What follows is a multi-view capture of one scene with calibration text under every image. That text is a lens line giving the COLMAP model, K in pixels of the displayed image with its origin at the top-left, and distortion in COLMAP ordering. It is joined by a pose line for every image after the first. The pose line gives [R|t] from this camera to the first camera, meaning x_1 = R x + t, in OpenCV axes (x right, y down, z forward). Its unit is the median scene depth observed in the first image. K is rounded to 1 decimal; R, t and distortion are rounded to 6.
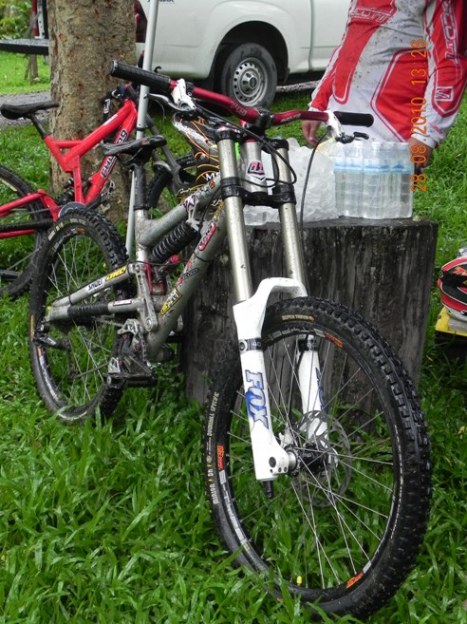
lens RADIAL K [[945.1, 0, 233.5], [0, 945.1, 312.4], [0, 0, 1]] dist [0.028299, 0.000000]
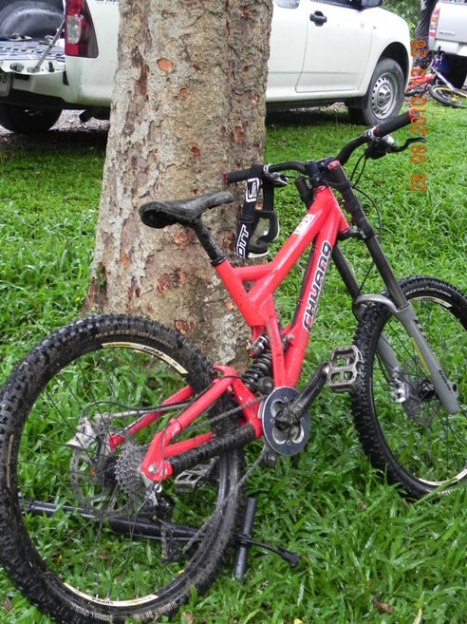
lens RADIAL K [[945.1, 0, 233.8], [0, 945.1, 311.0], [0, 0, 1]] dist [0.028299, 0.000000]
pose [[0.953190, -0.014510, 0.302024, -0.316846], [0.015346, 0.999882, -0.000394, -0.142832], [-0.301982, 0.005010, 0.953300, 0.450828]]
